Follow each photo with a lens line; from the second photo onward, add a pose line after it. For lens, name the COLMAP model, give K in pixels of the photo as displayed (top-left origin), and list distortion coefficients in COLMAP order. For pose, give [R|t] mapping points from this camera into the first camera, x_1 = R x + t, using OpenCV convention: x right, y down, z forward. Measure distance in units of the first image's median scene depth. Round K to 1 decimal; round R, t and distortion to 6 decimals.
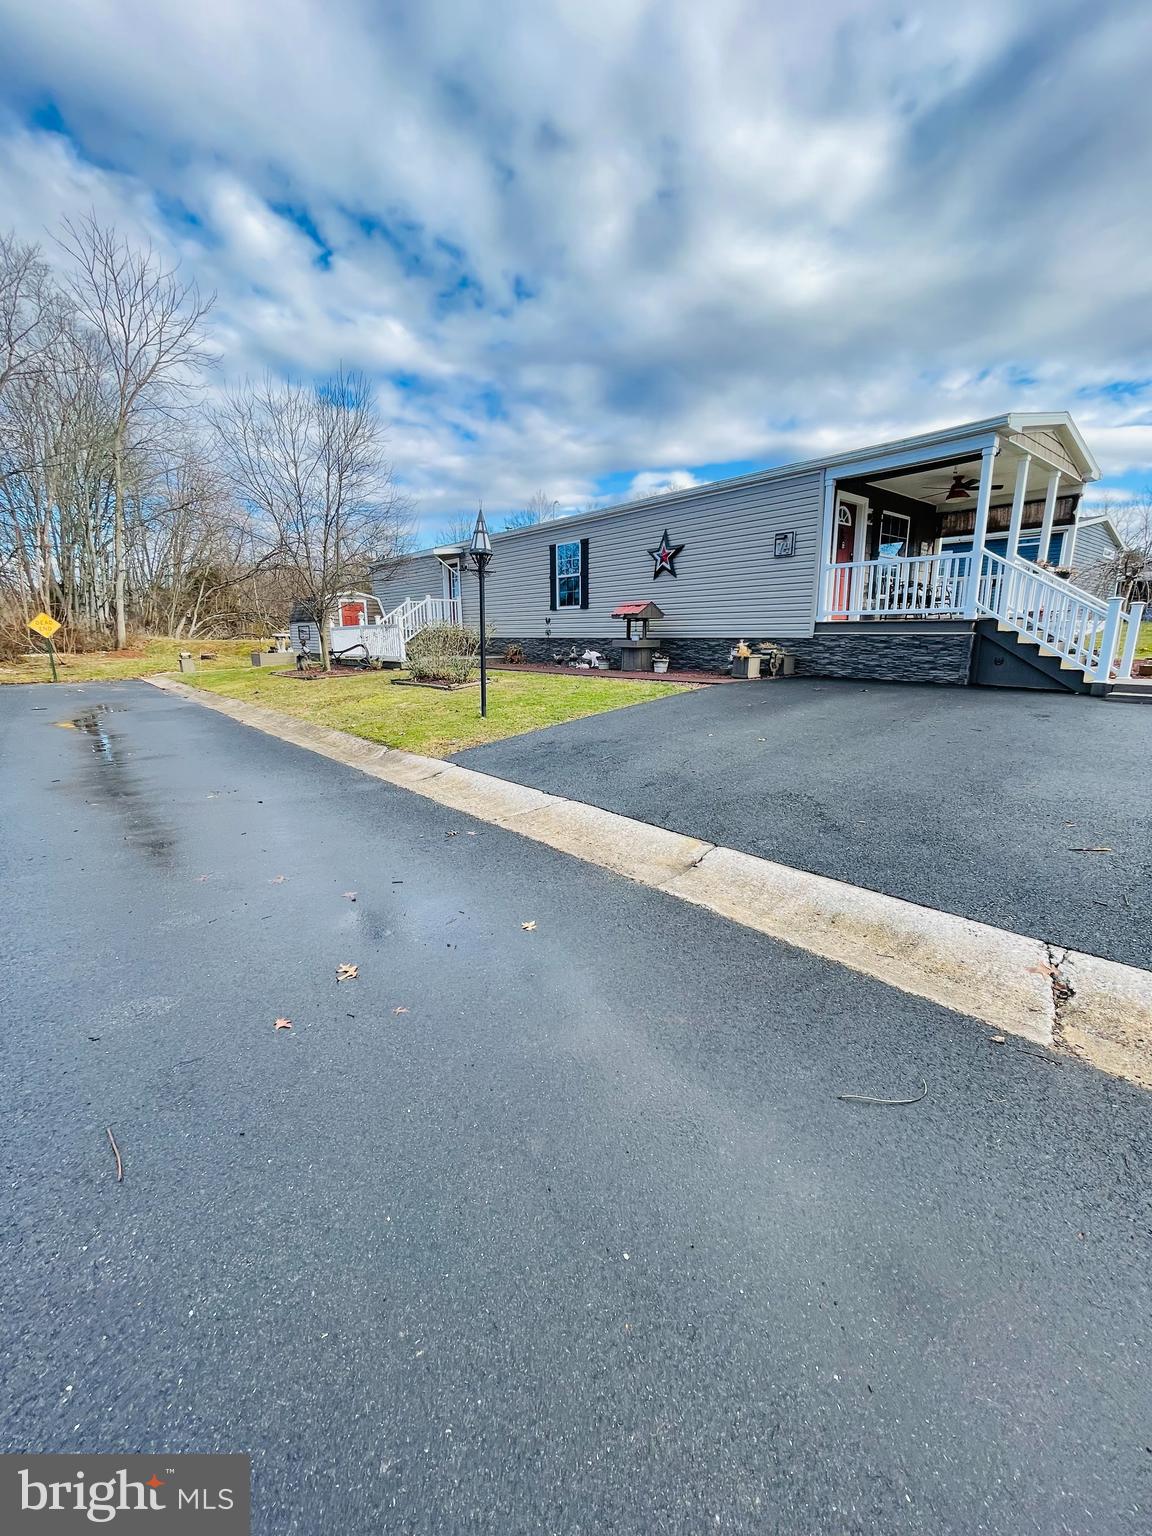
lens RADIAL K [[619.7, 0, 576.0], [0, 619.7, 768.0], [0, 0, 1]] dist [0.016725, -0.000036]
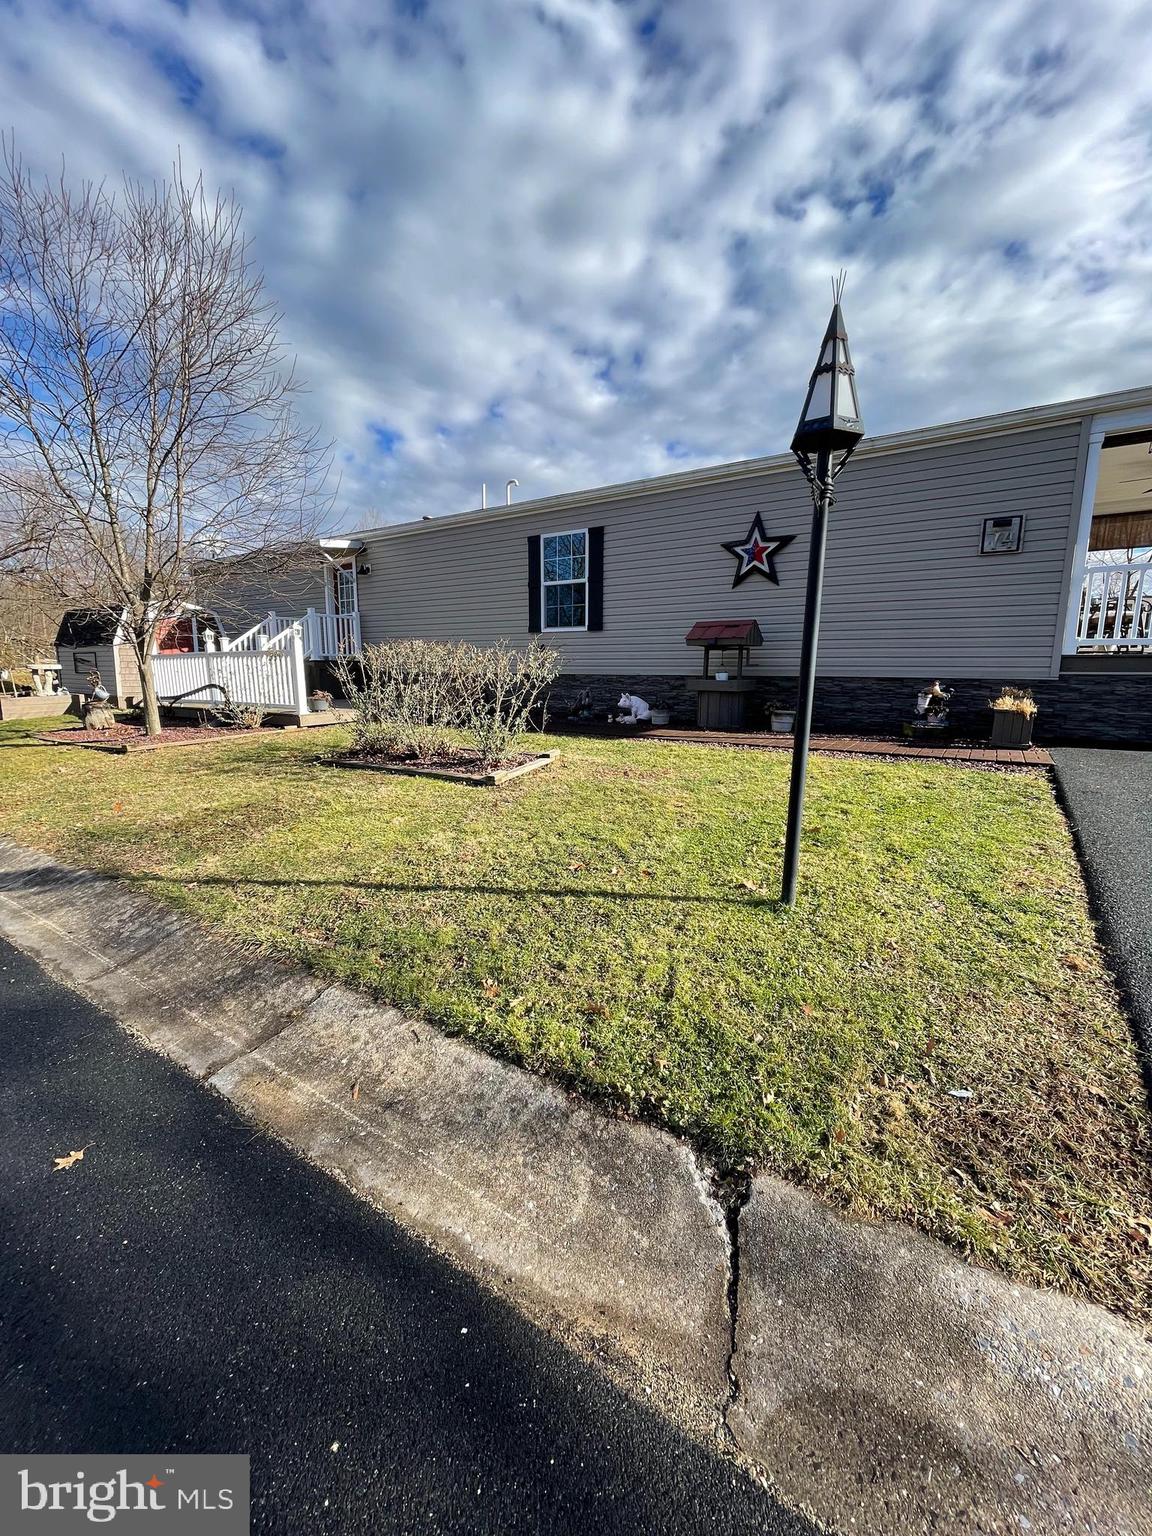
lens RADIAL K [[618.3, 0, 570.7], [0, 618.3, 763.8], [0, 0, 1]] dist [-0.000569, -0.000101]
pose [[0.959538, -0.035115, 0.279381, -0.229685], [0.051103, 0.997434, -0.050148, -0.095254], [-0.276903, 0.062396, 0.958870, 0.437330]]
